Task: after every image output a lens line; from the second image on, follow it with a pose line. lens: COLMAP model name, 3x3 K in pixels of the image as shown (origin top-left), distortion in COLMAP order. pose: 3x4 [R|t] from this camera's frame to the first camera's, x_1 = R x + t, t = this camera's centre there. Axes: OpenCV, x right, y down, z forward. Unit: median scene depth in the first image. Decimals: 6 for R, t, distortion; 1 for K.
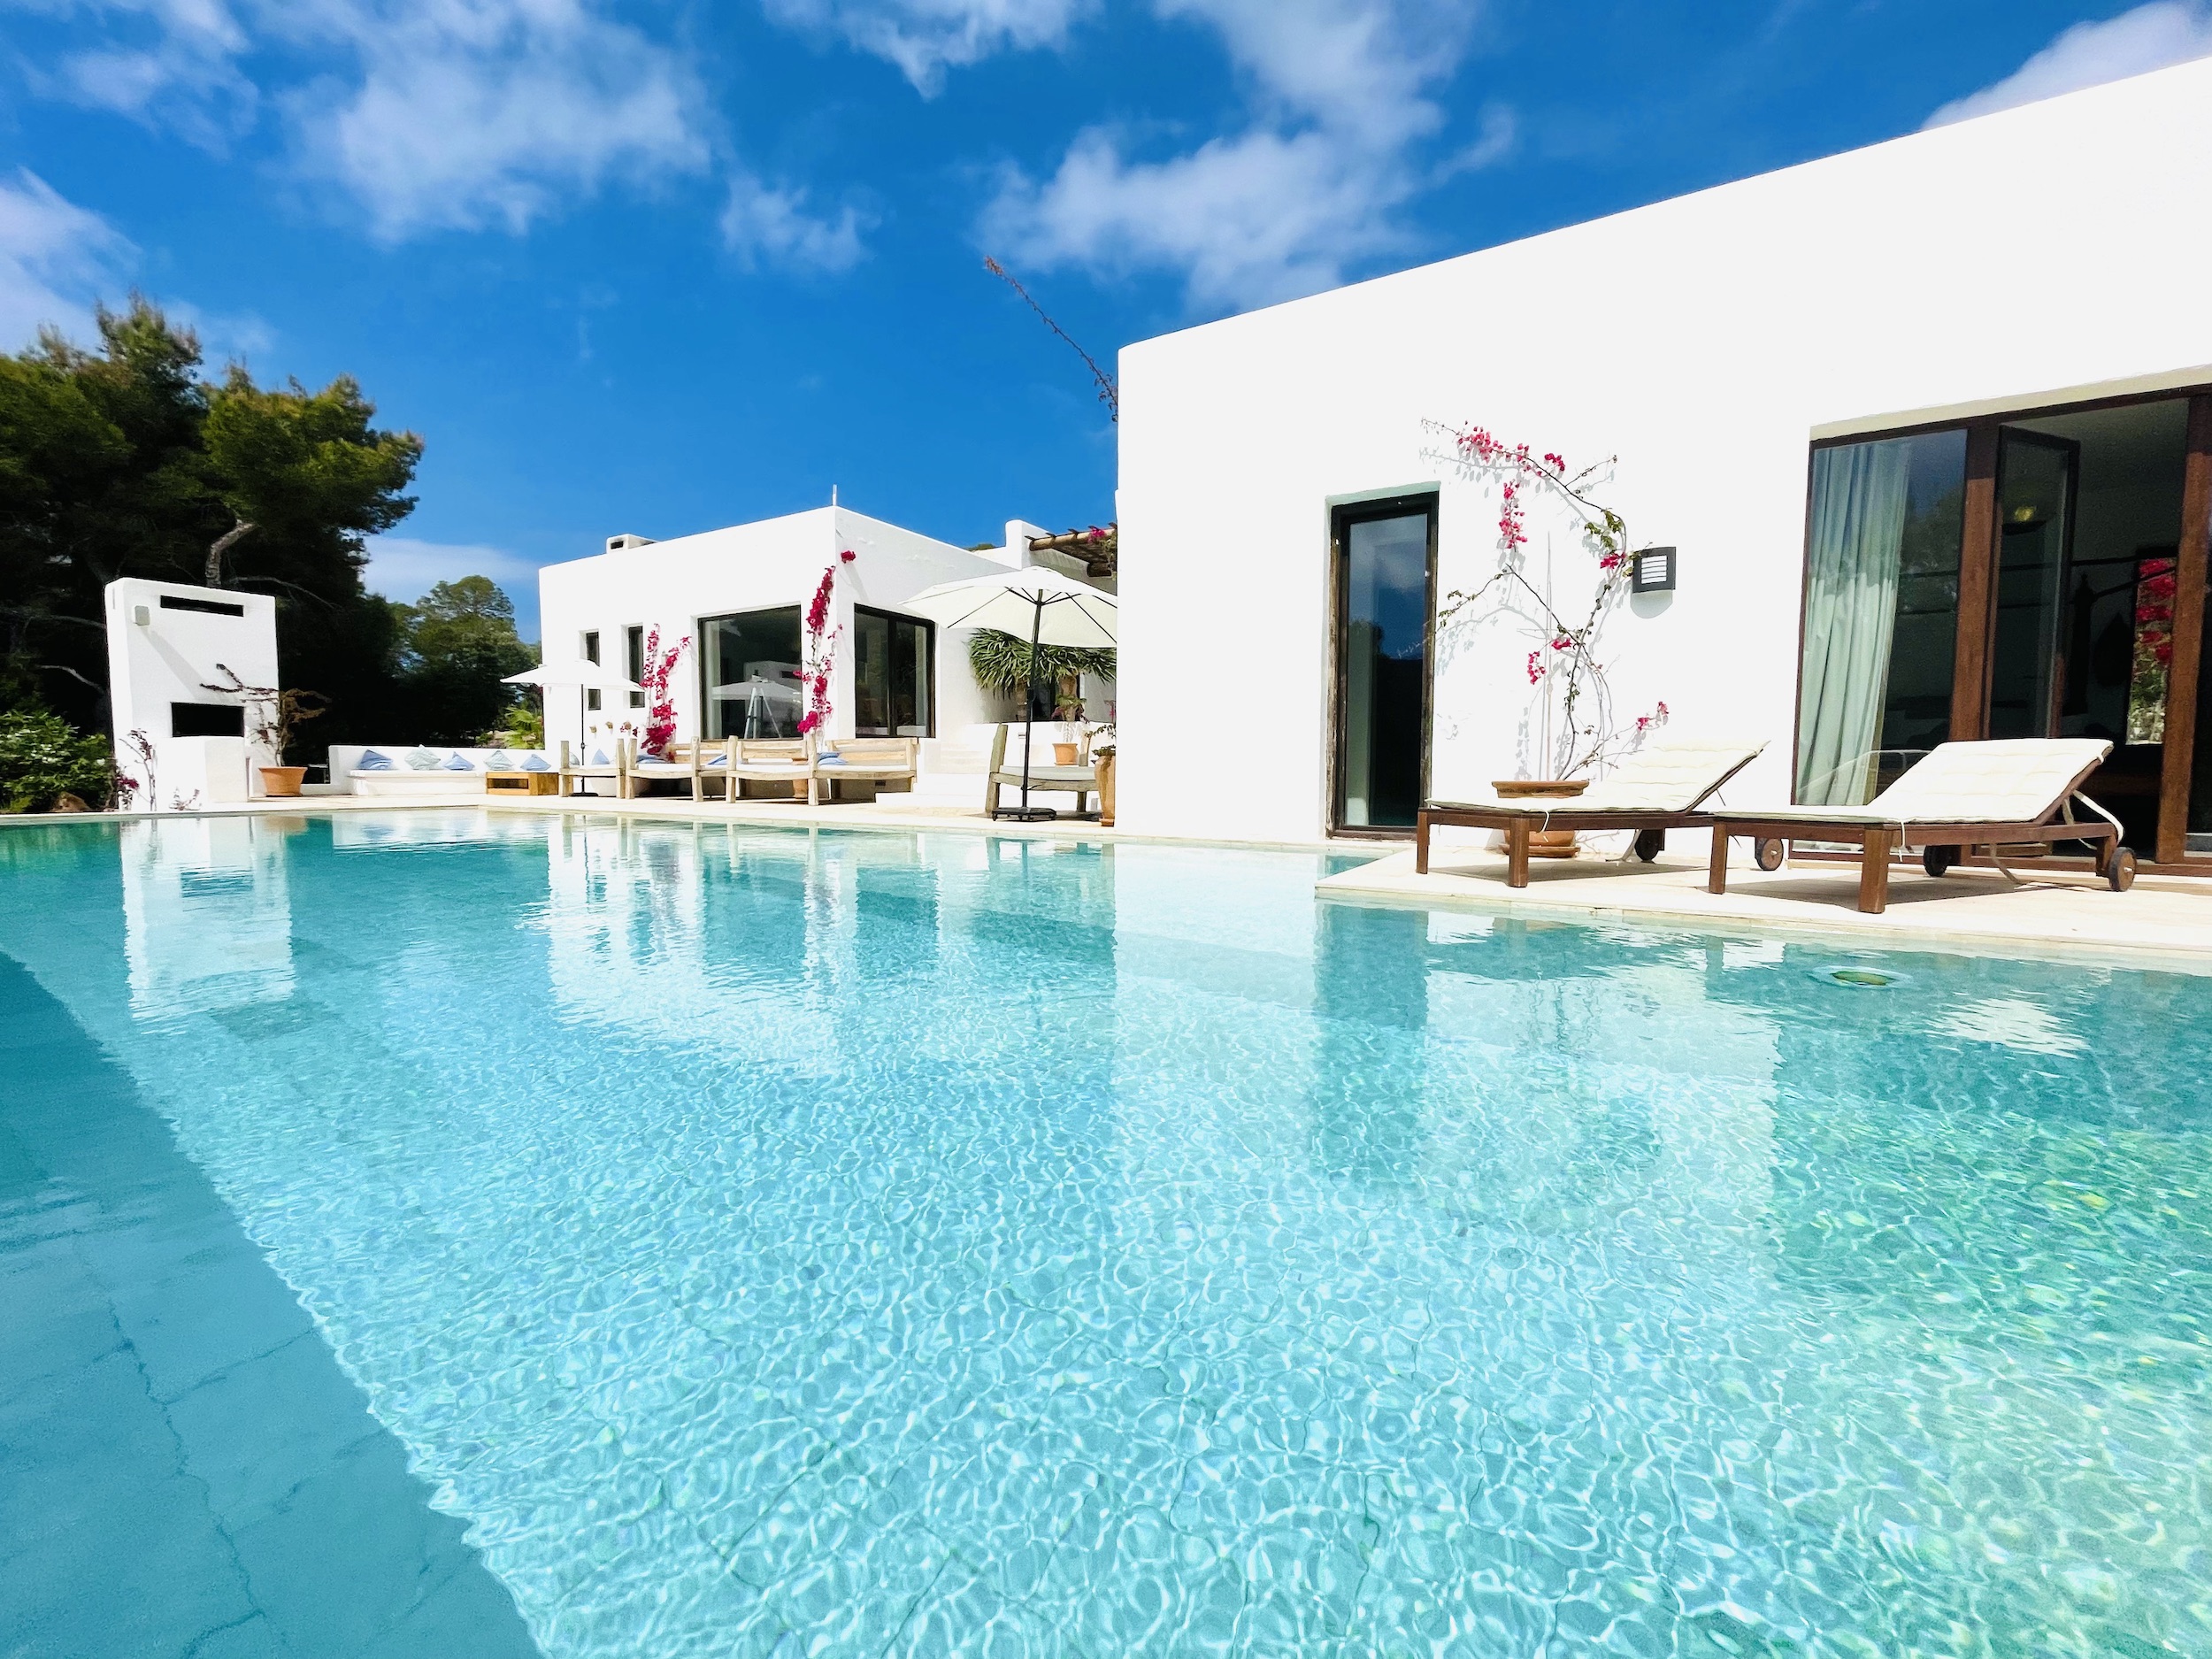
lens RADIAL K [[903.9, 0, 1106.0], [0, 903.9, 829.5], [0, 0, 1]] dist [-0.000054, -0.000003]
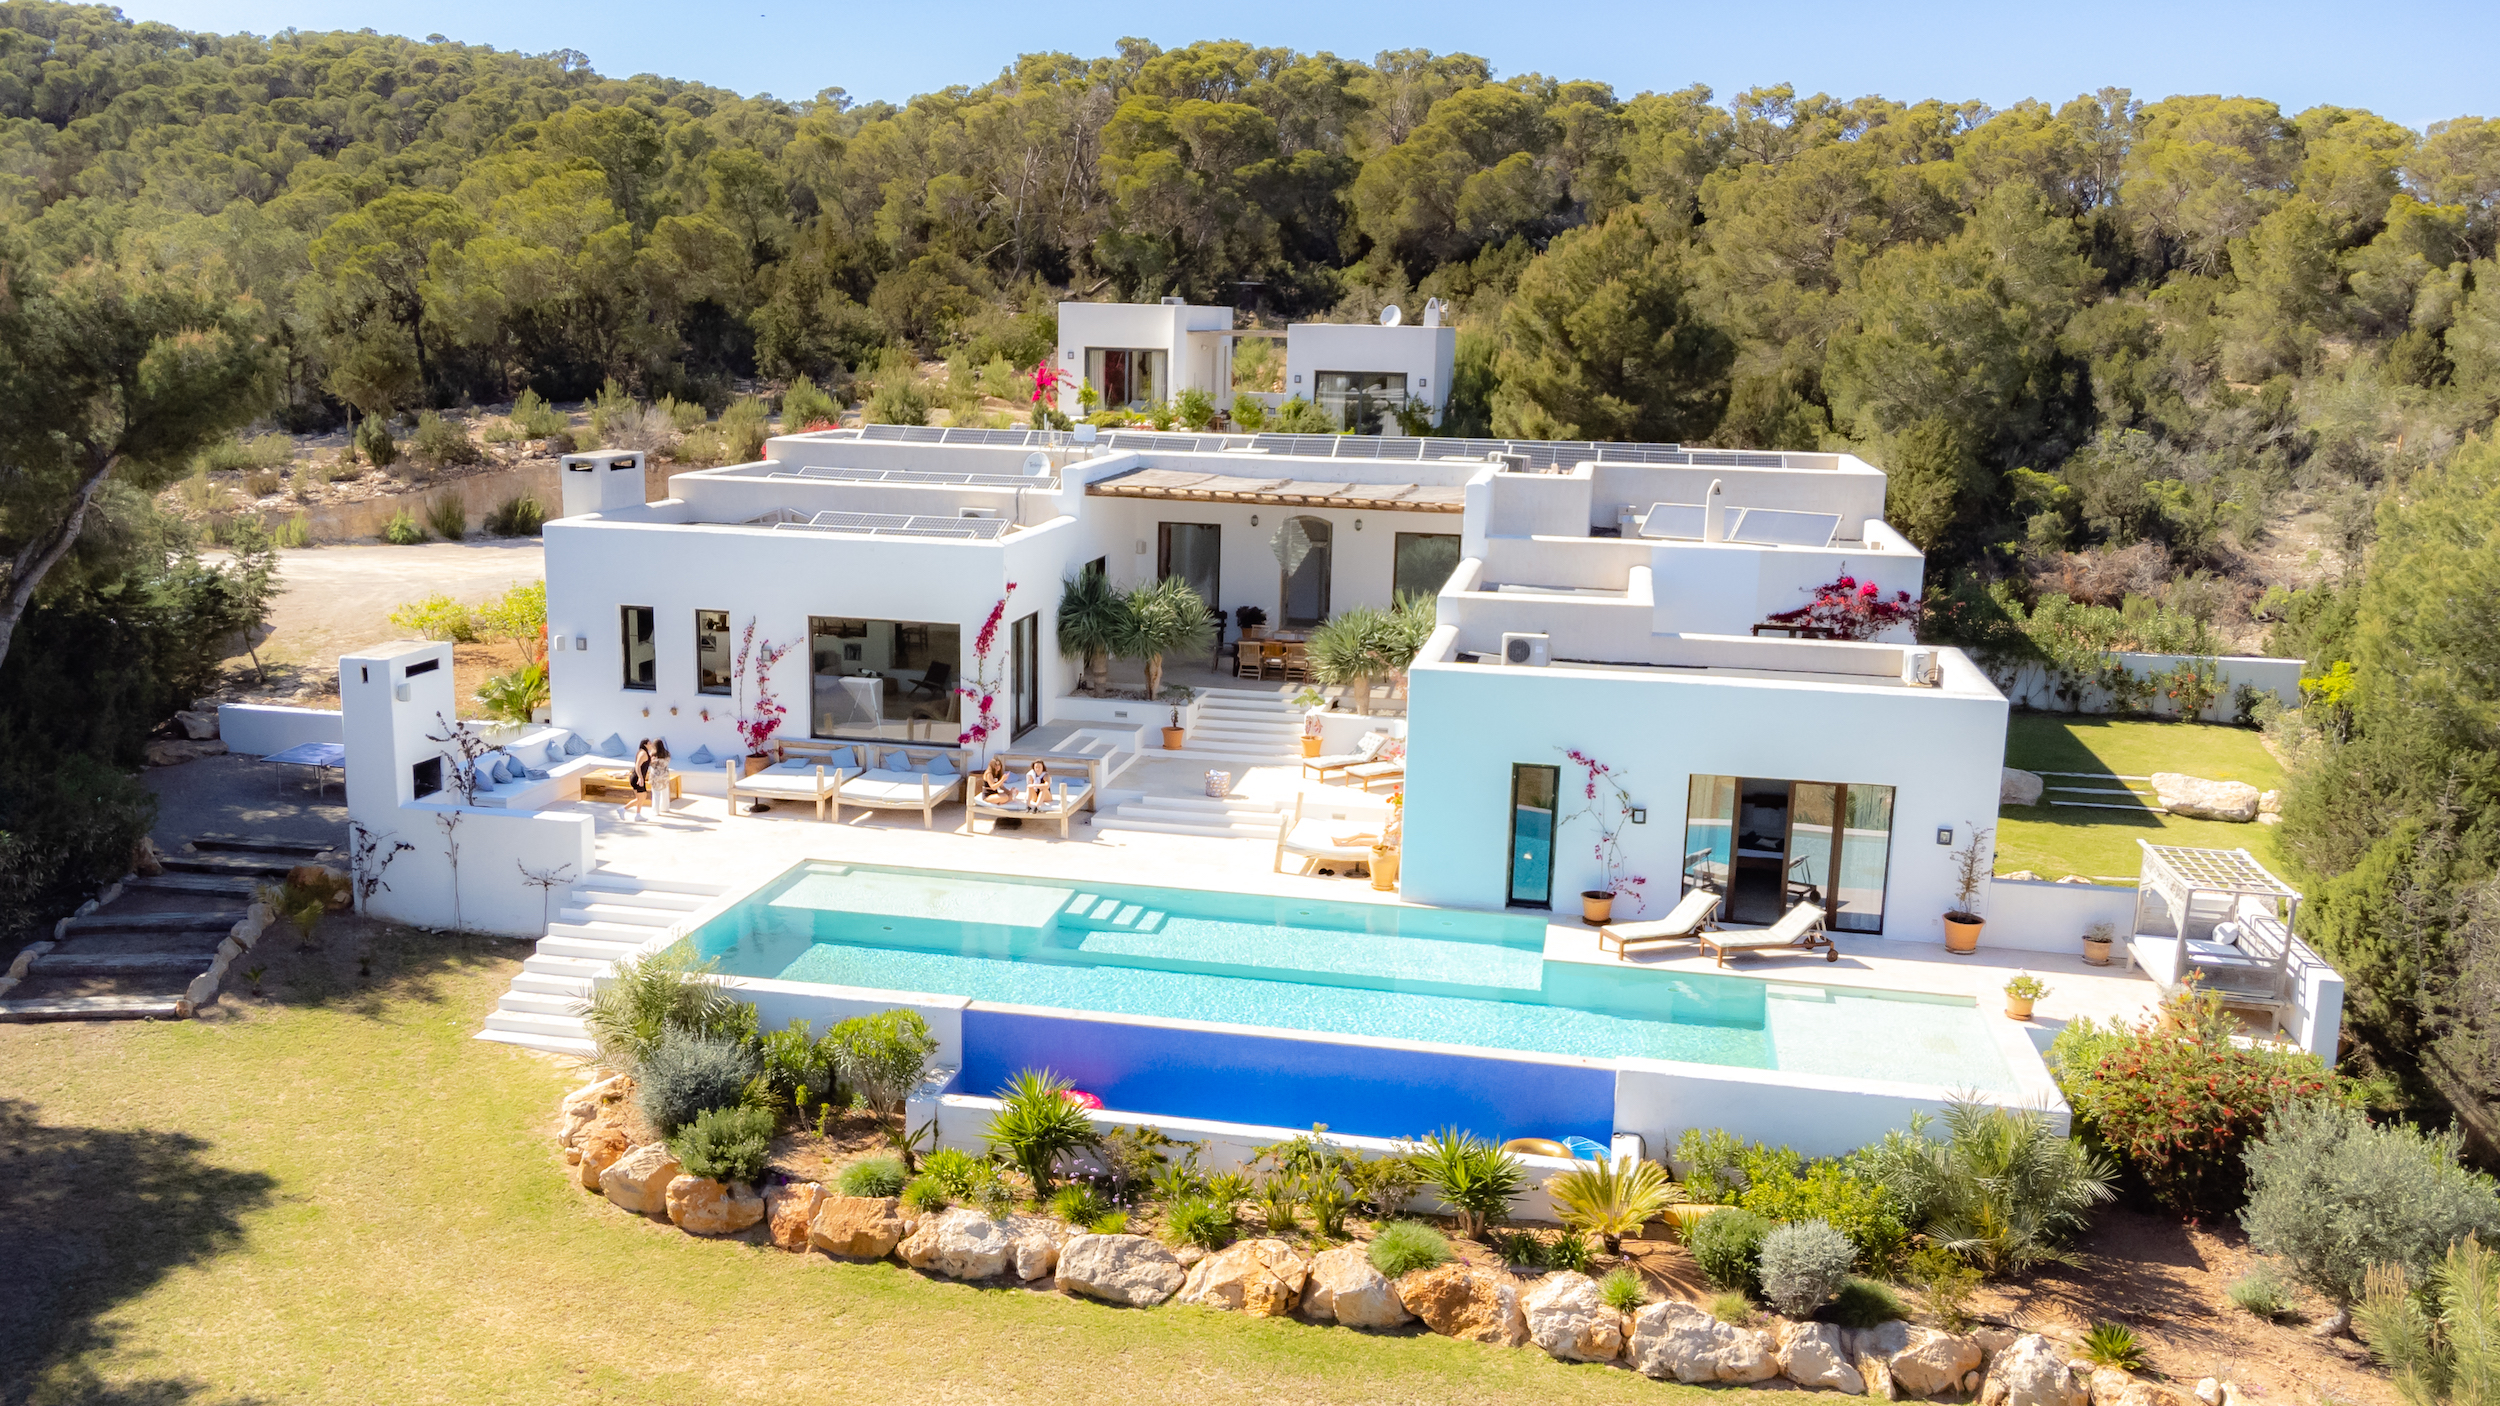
lens RADIAL K [[2062.5, 0, 1234.8], [0, 2062.5, 763.2], [0, 0, 1]] dist [0.027903, 0.003923]
pose [[0.942122, -0.062899, 0.329316, -0.856668], [0.007759, 0.986071, 0.166142, -0.497191], [-0.335180, -0.153971, 0.929488, -1.443211]]
